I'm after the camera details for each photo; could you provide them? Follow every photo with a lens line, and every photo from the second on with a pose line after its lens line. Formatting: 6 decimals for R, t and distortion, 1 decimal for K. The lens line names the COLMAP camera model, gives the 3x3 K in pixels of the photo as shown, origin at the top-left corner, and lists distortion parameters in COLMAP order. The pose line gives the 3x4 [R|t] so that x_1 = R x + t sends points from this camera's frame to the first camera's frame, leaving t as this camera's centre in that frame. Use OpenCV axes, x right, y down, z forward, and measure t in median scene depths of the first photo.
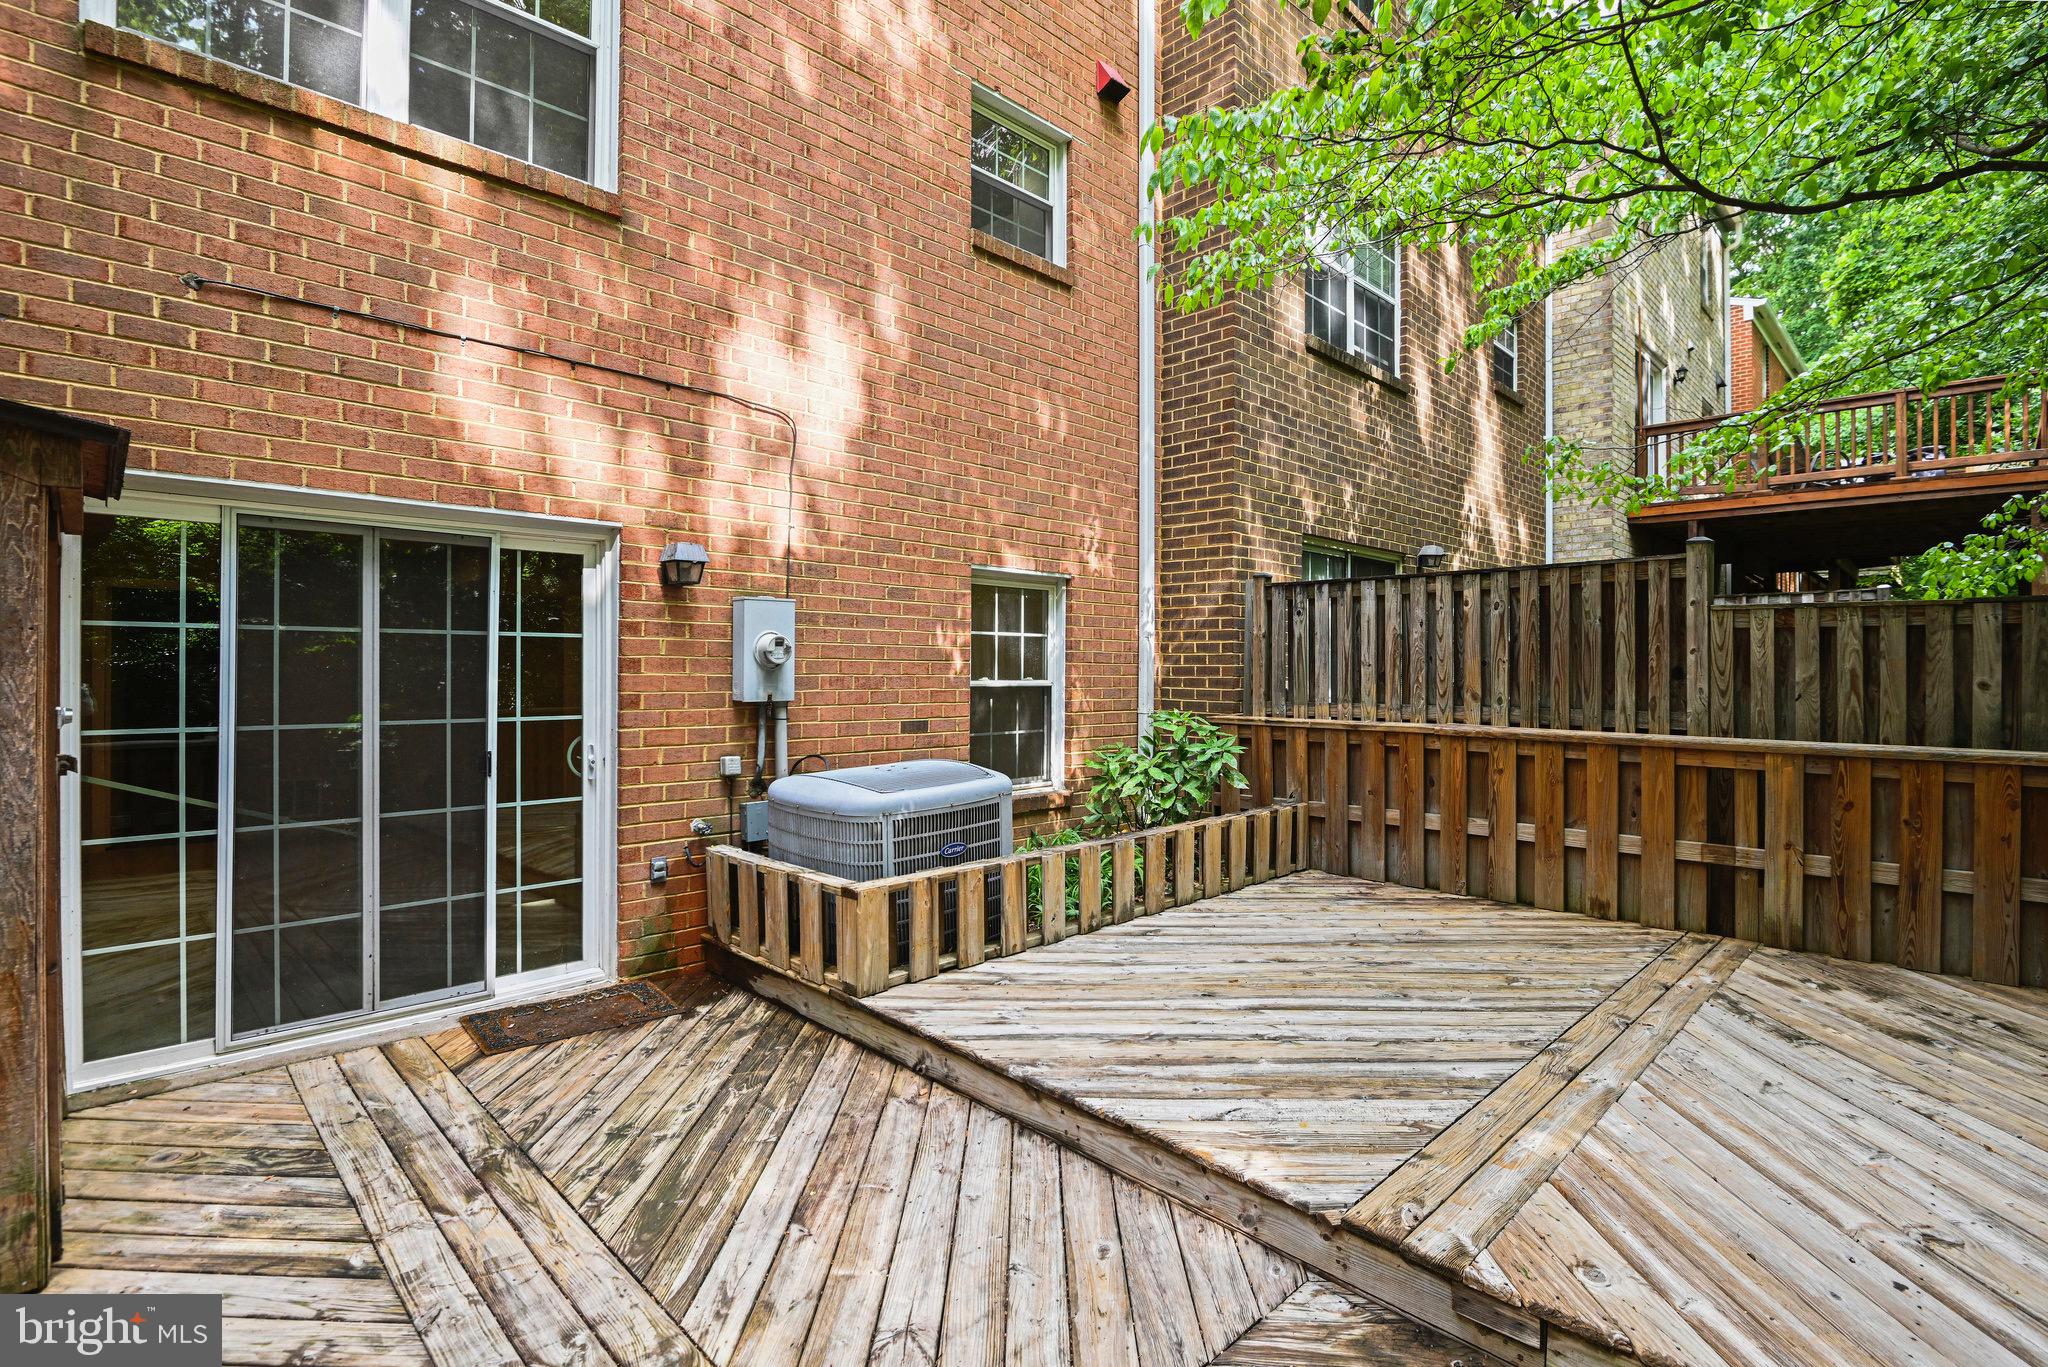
lens RADIAL K [[971.9, 0, 1014.4], [0, 971.9, 666.6], [0, 0, 1]] dist [-0.002417, -0.010500]
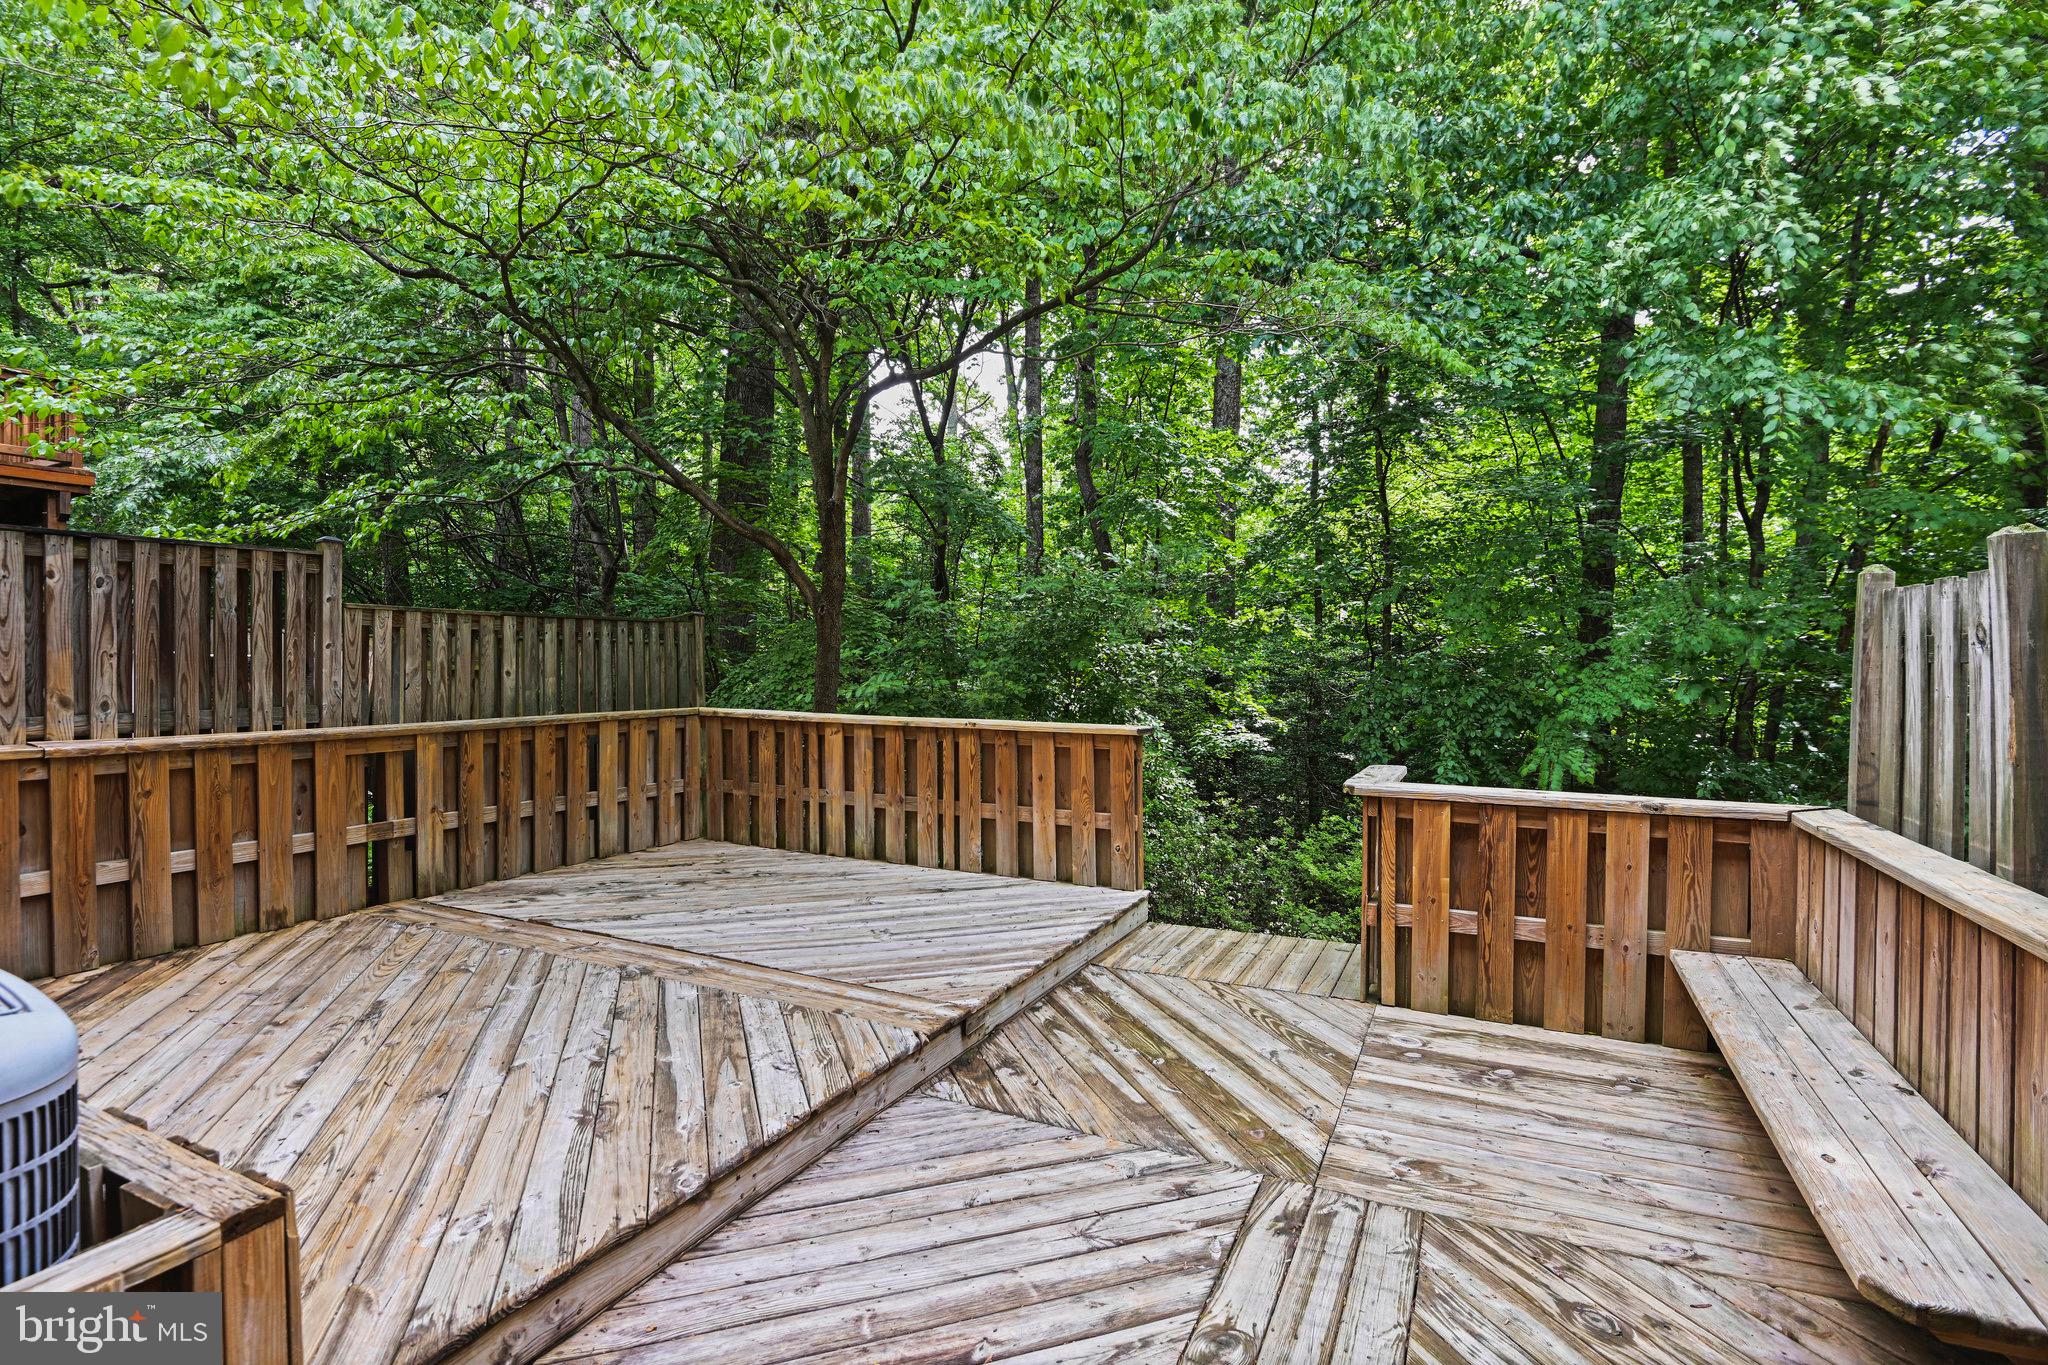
lens RADIAL K [[971.9, 0, 1014.4], [0, 971.9, 665.6], [0, 0, 1]] dist [-0.002417, -0.010500]
pose [[-0.338020, -0.009385, 0.941092, -0.568599], [-0.001733, 0.999955, 0.009350, -0.006508], [-0.941137, 0.001530, -0.338021, 0.709193]]
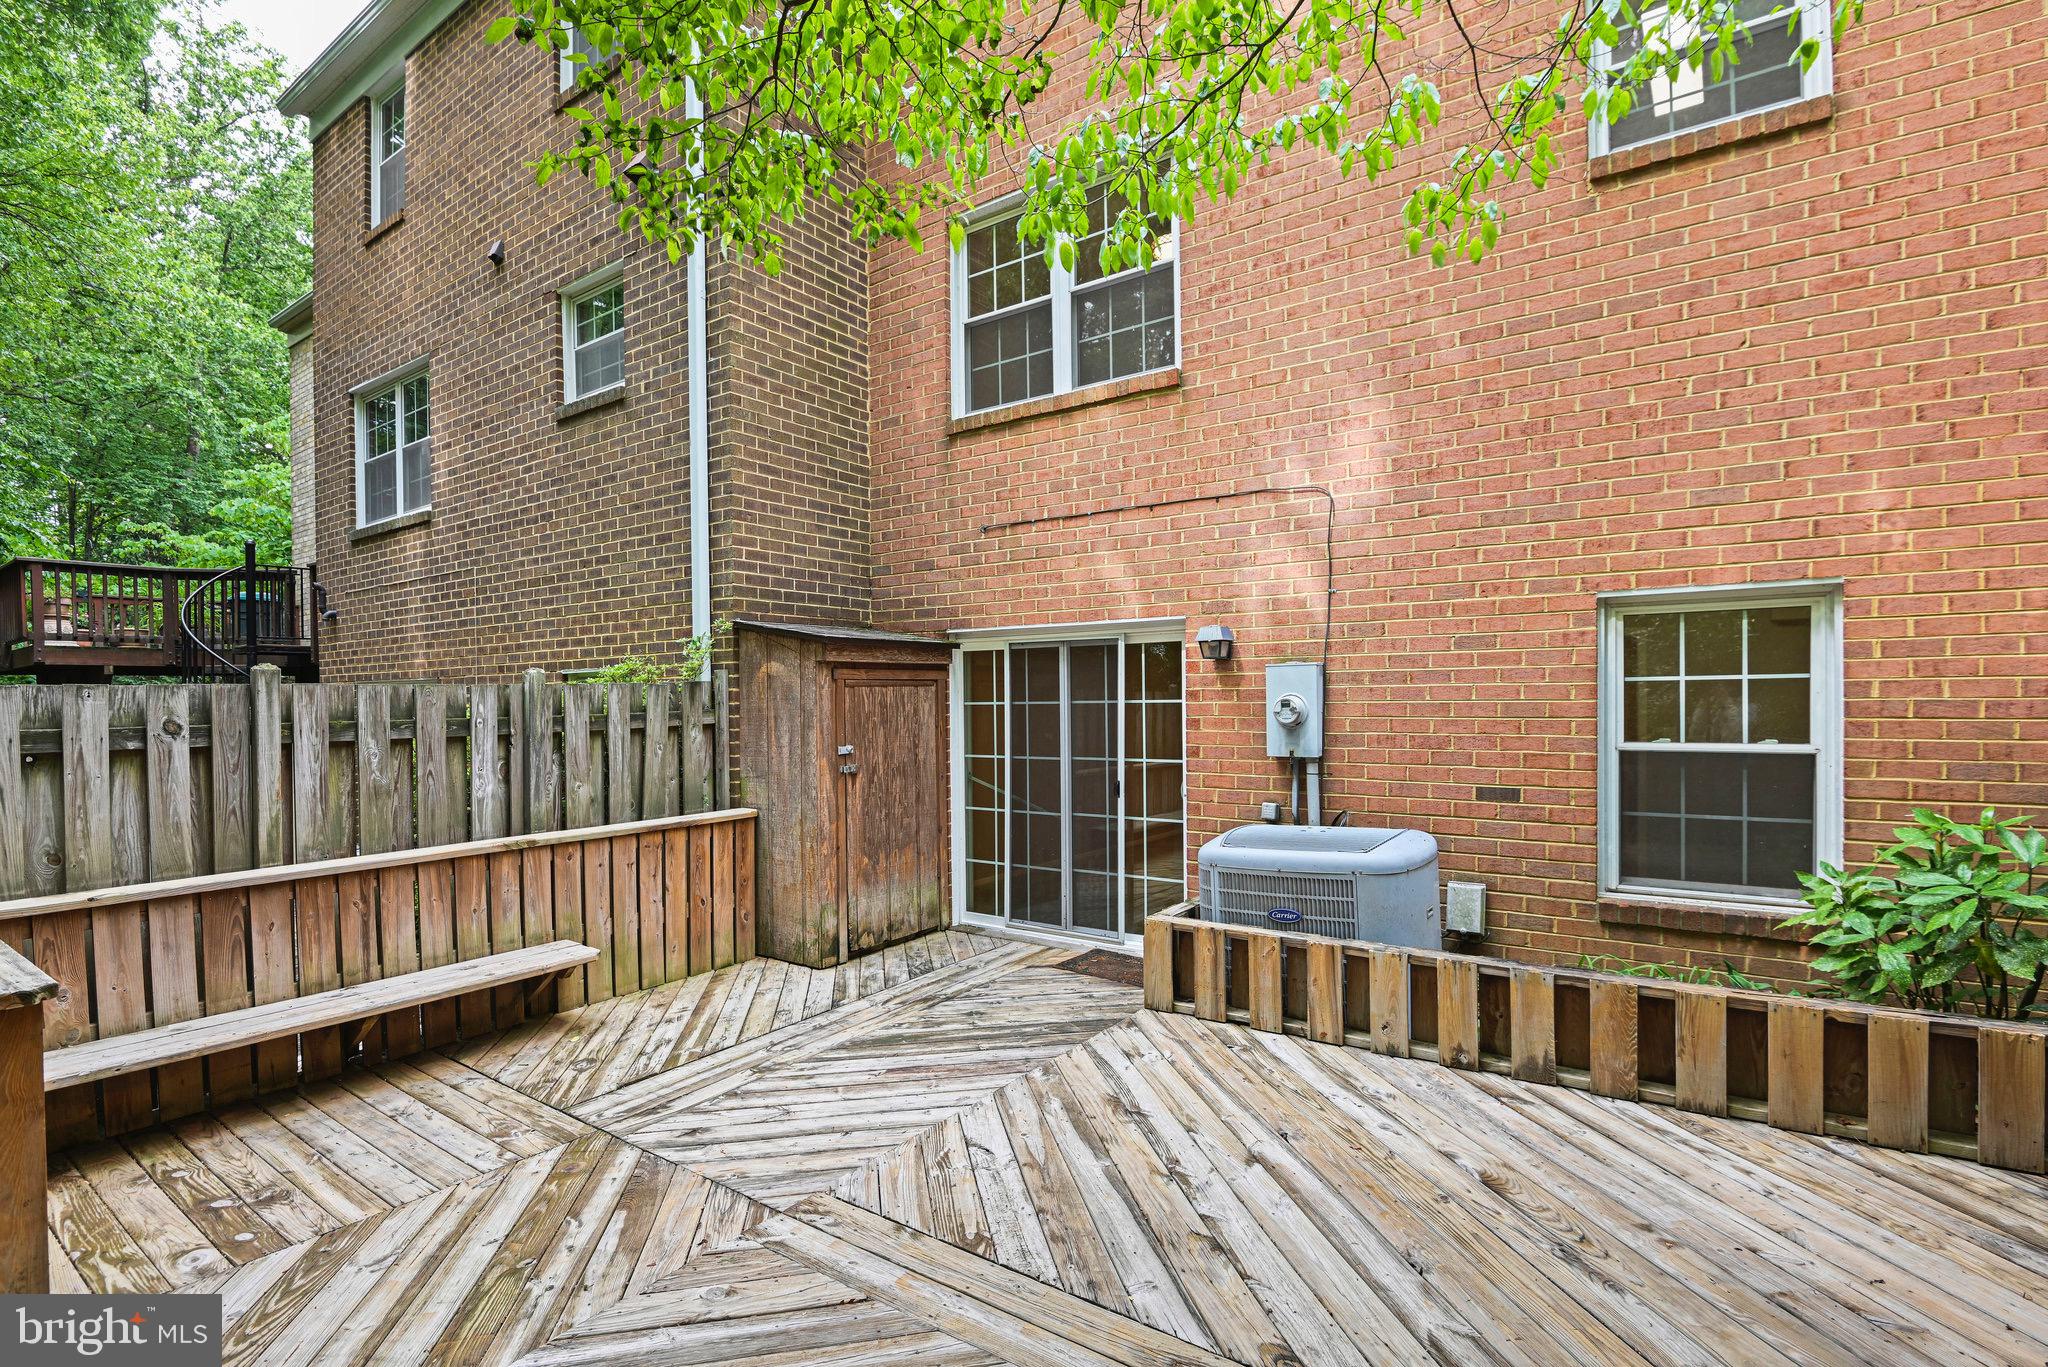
lens RADIAL K [[961.8, 0, 1010.4], [0, 961.8, 706.8], [0, 0, 1]] dist [-0.001918, -0.009214]
pose [[0.172645, 0.002426, -0.984981, 0.831018], [0.017633, 0.999829, 0.005553, -0.035237], [0.984826, -0.018326, 0.172572, 0.535417]]
